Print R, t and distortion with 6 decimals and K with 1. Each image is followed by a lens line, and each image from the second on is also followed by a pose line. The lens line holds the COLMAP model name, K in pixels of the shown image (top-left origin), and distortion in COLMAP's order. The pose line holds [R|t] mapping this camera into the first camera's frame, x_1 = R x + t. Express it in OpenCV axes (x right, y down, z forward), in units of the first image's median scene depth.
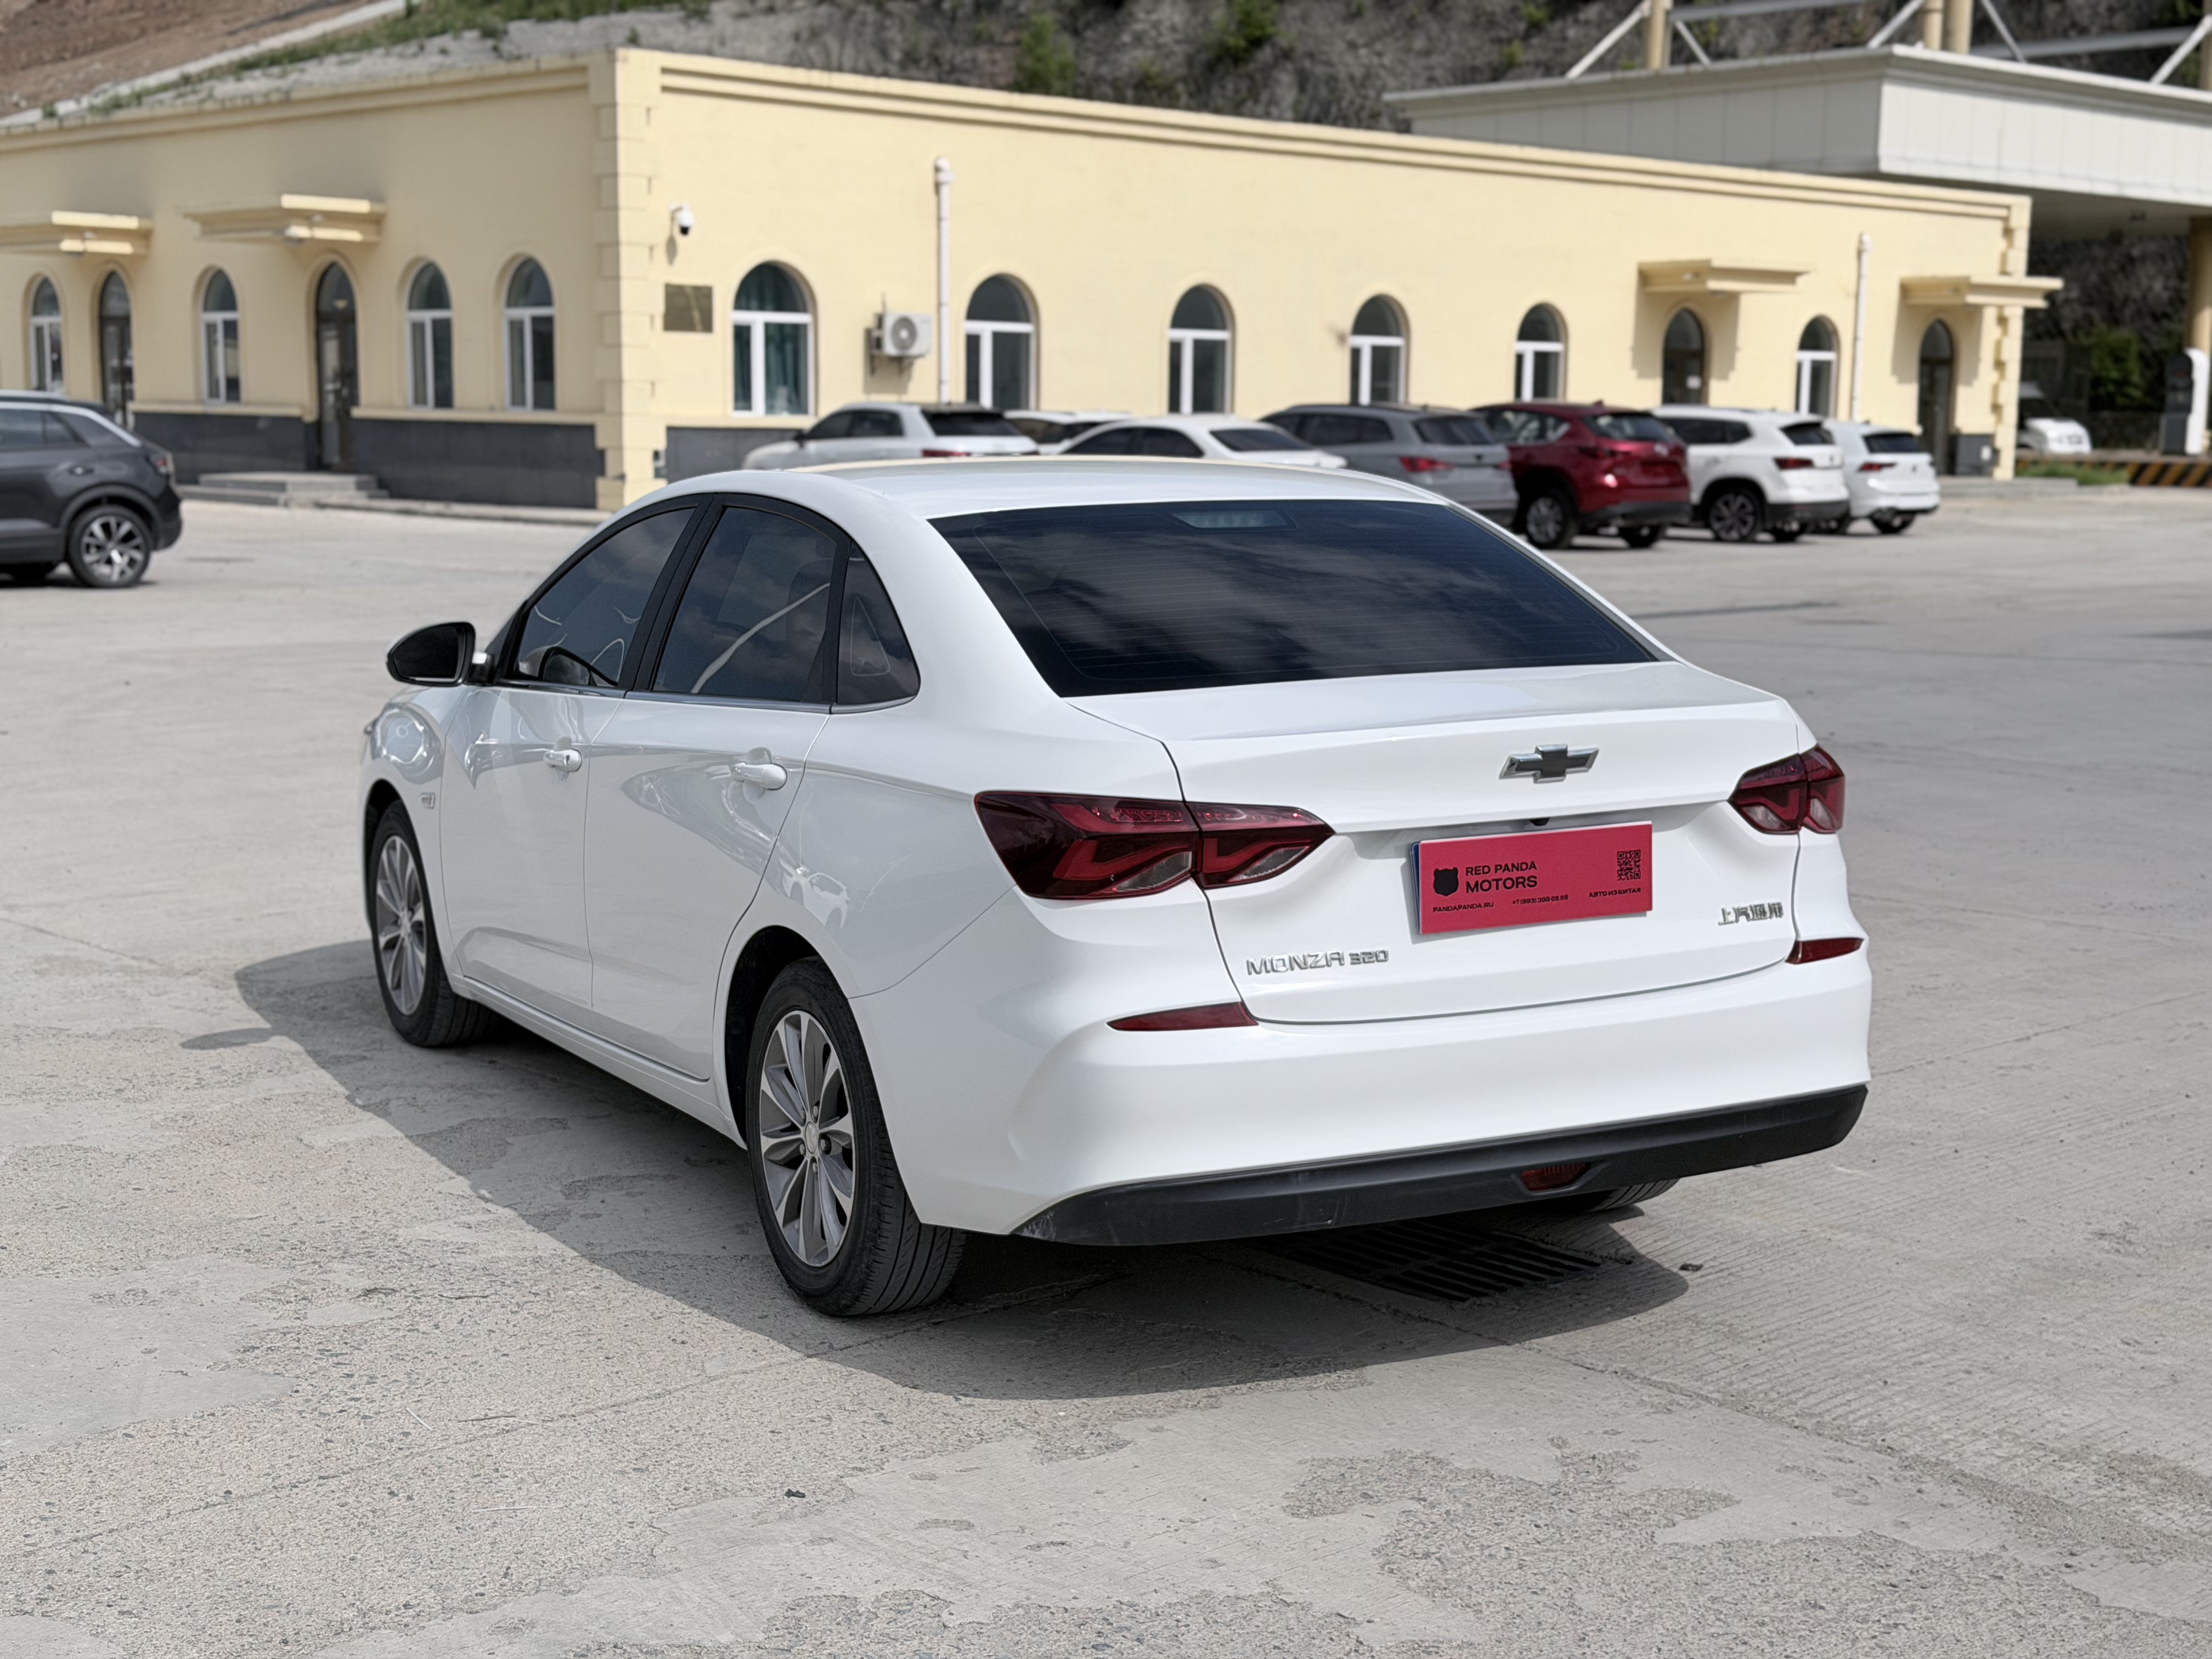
lens RADIAL K [[3095.5, 0, 1118.3], [0, 3095.5, 873.3], [0, 0, 1]] dist [0.123219, 0.000000]
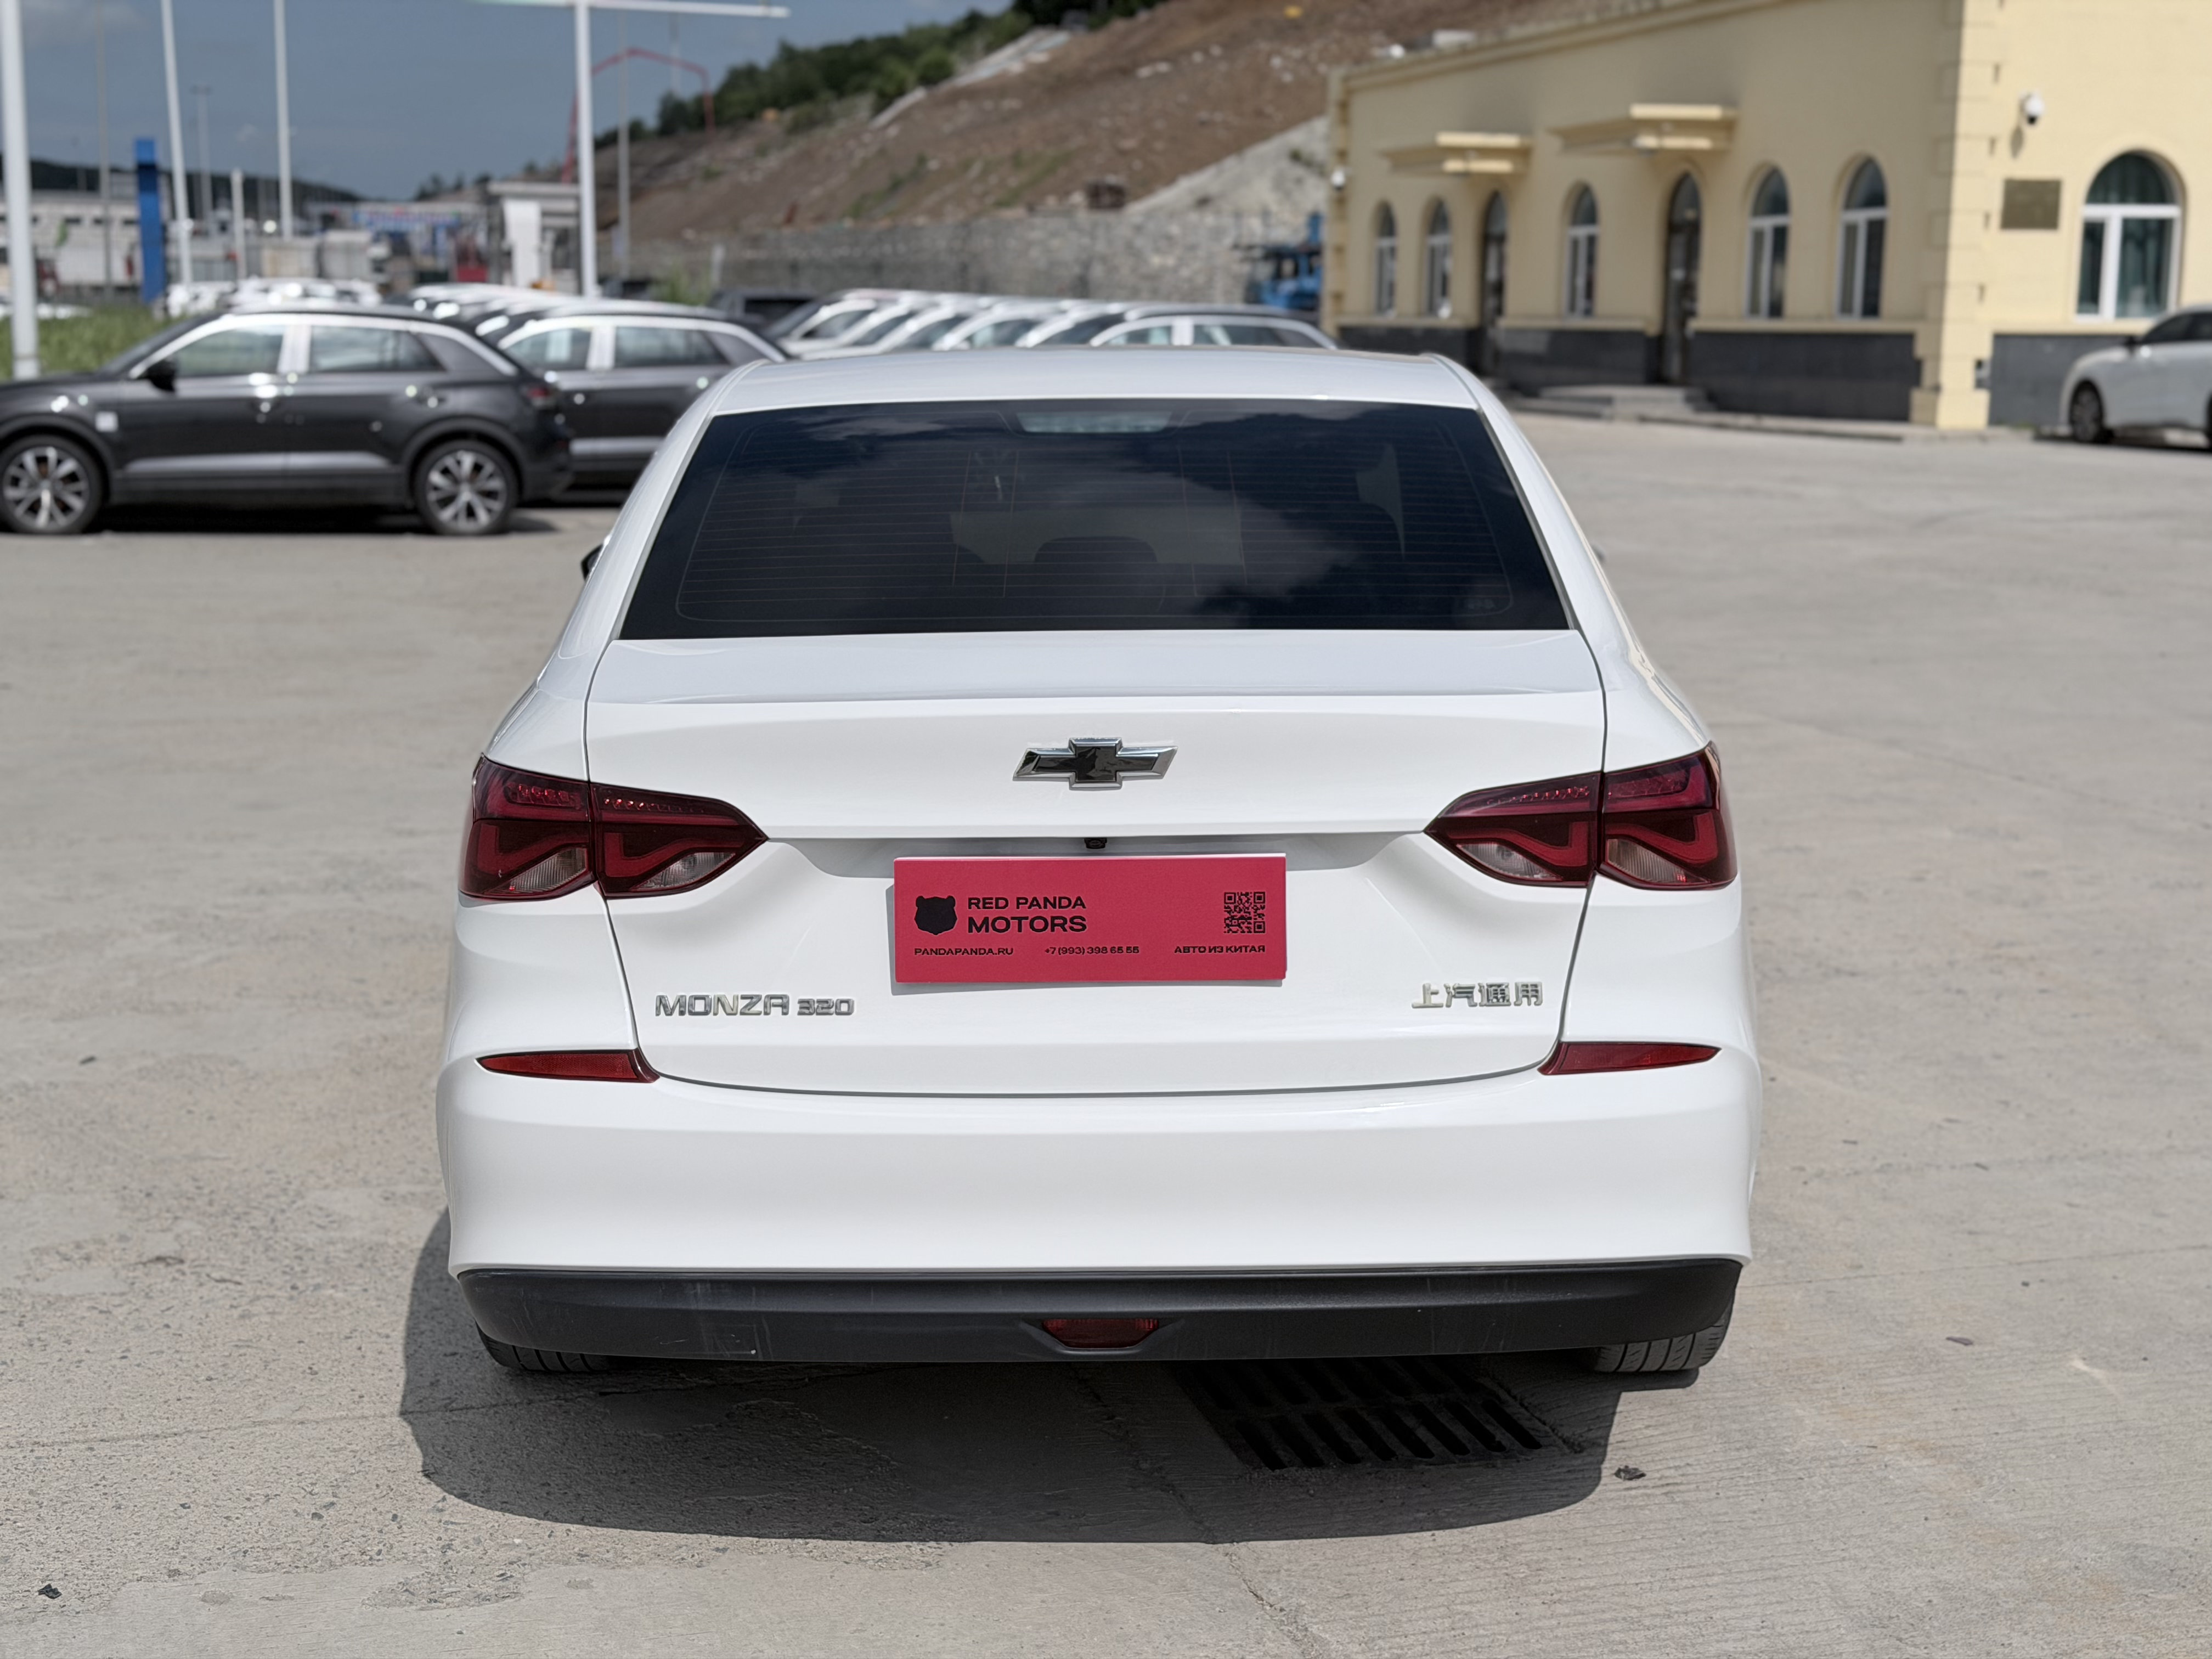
lens RADIAL K [[3095.5, 0, 1096.7], [0, 3095.5, 853.2], [0, 0, 1]] dist [0.123219, 0.000000]
pose [[0.884829, 0.077112, -0.459490, 0.056538], [-0.067837, 0.997022, 0.036690, -0.004918], [0.460951, -0.001294, 0.887425, 0.043362]]
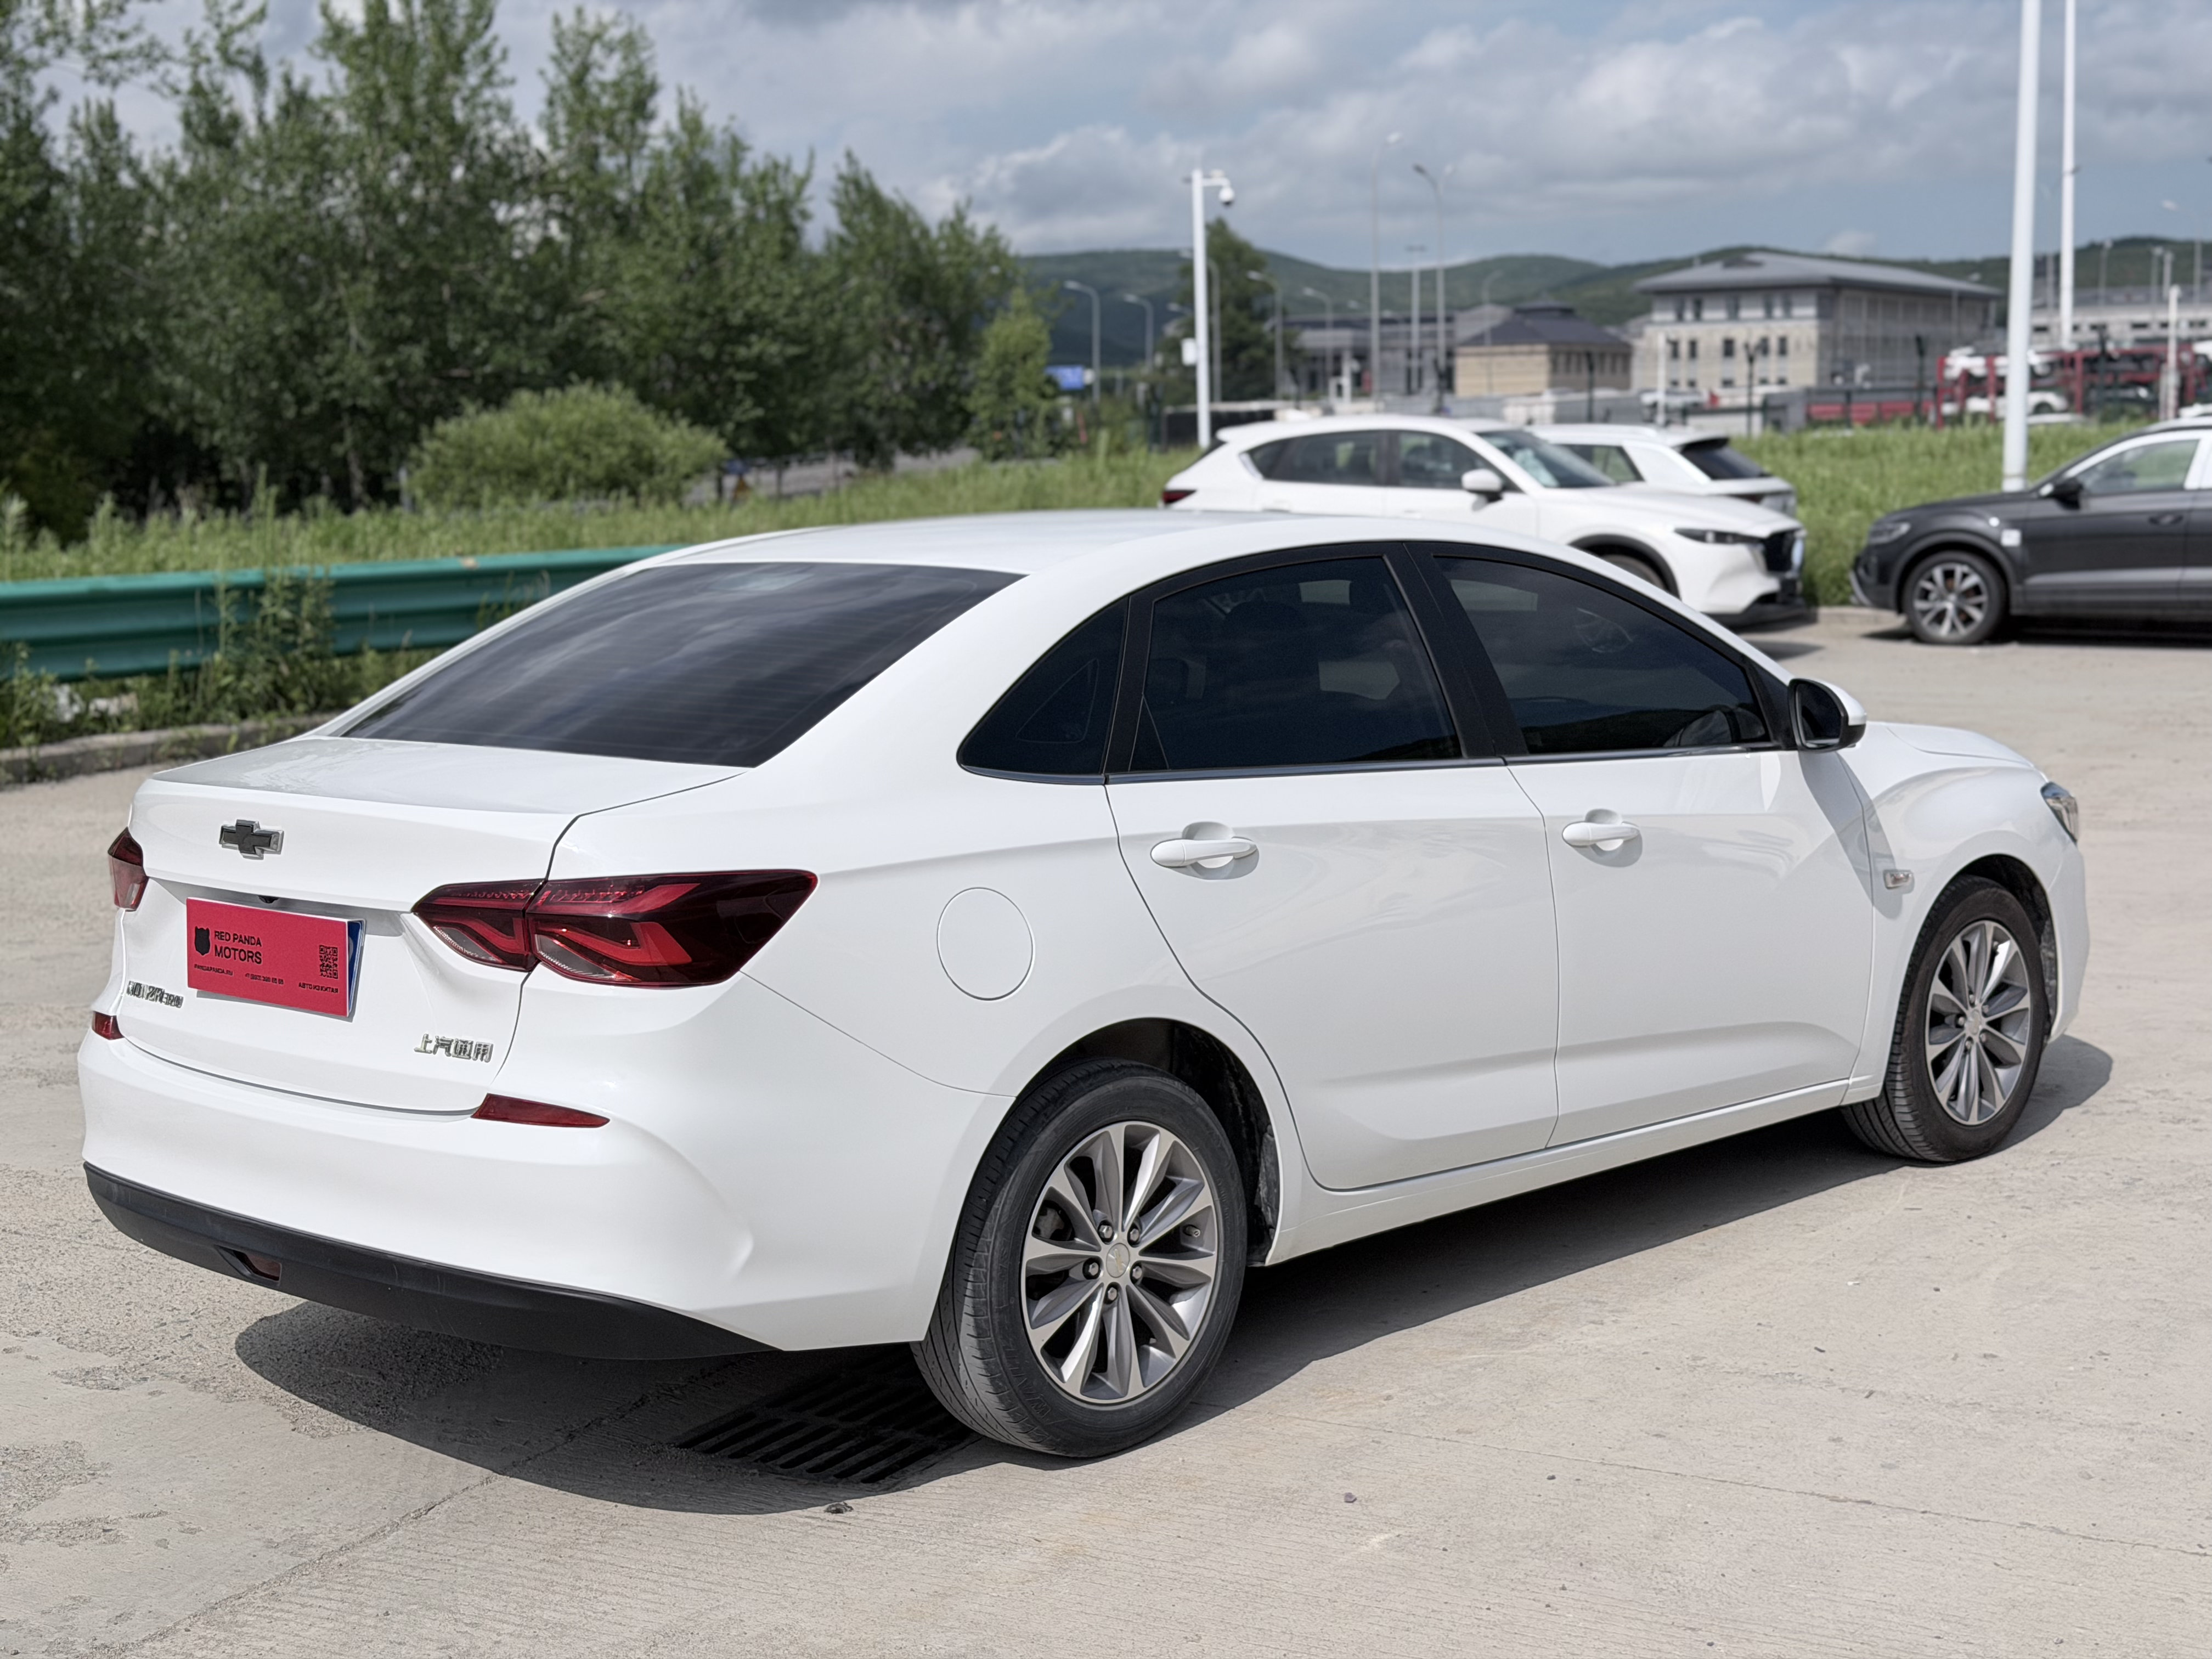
lens RADIAL K [[3095.5, 0, 1104.8], [0, 3095.5, 854.3], [0, 0, 1]] dist [0.123219, 0.000000]
pose [[0.304885, 0.116214, -0.945272, 0.137595], [-0.121025, 0.989208, 0.082581, -0.017261], [0.944668, 0.089224, 0.315660, 0.113200]]
